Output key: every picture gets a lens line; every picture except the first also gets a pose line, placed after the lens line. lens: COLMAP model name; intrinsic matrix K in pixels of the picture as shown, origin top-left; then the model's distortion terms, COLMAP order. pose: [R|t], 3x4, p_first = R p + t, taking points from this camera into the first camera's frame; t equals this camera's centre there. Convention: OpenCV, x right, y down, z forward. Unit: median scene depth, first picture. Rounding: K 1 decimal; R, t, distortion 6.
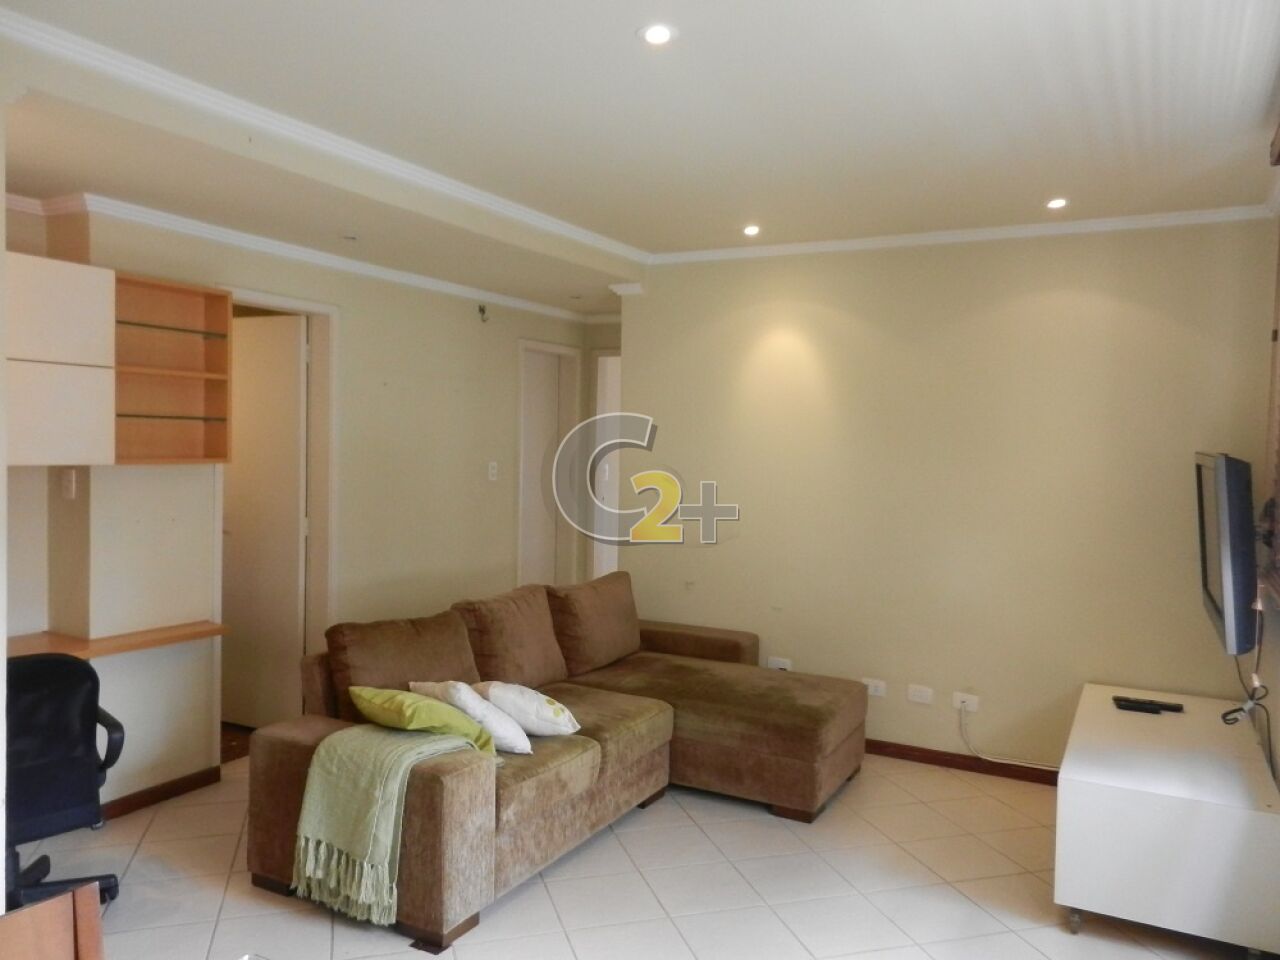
lens RADIAL K [[949.6, 0, 642.3], [0, 949.6, 481.0], [0, 0, 1]] dist [0.009754, -0.001603]
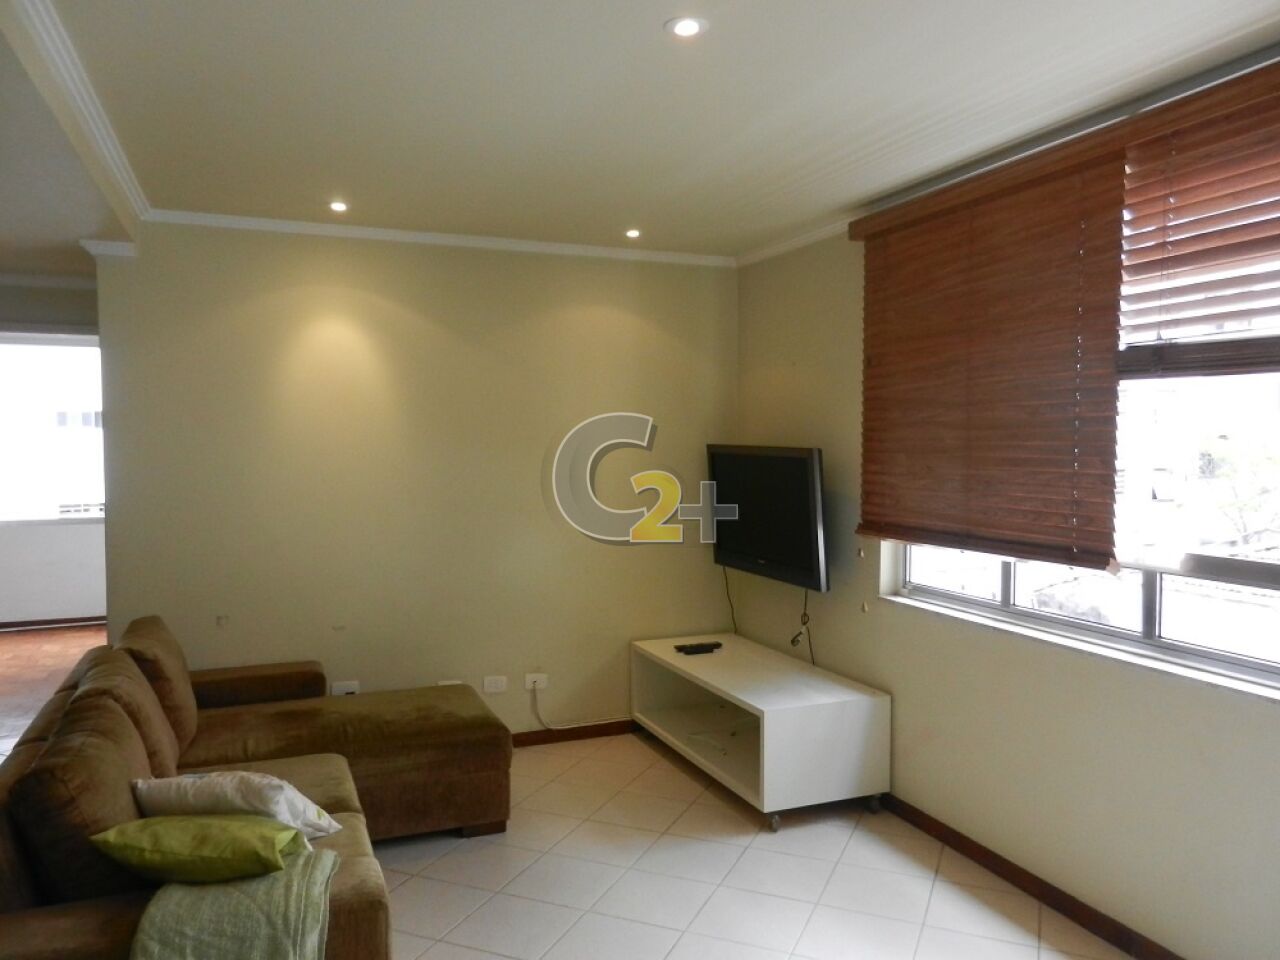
lens RADIAL K [[949.6, 0, 640.4], [0, 949.6, 477.9], [0, 0, 1]] dist [0.009754, -0.001603]
pose [[0.644599, -0.052311, 0.762729, -0.395442], [0.047483, 0.998470, 0.028350, -0.022280], [-0.763045, 0.017942, 0.646097, 0.215511]]
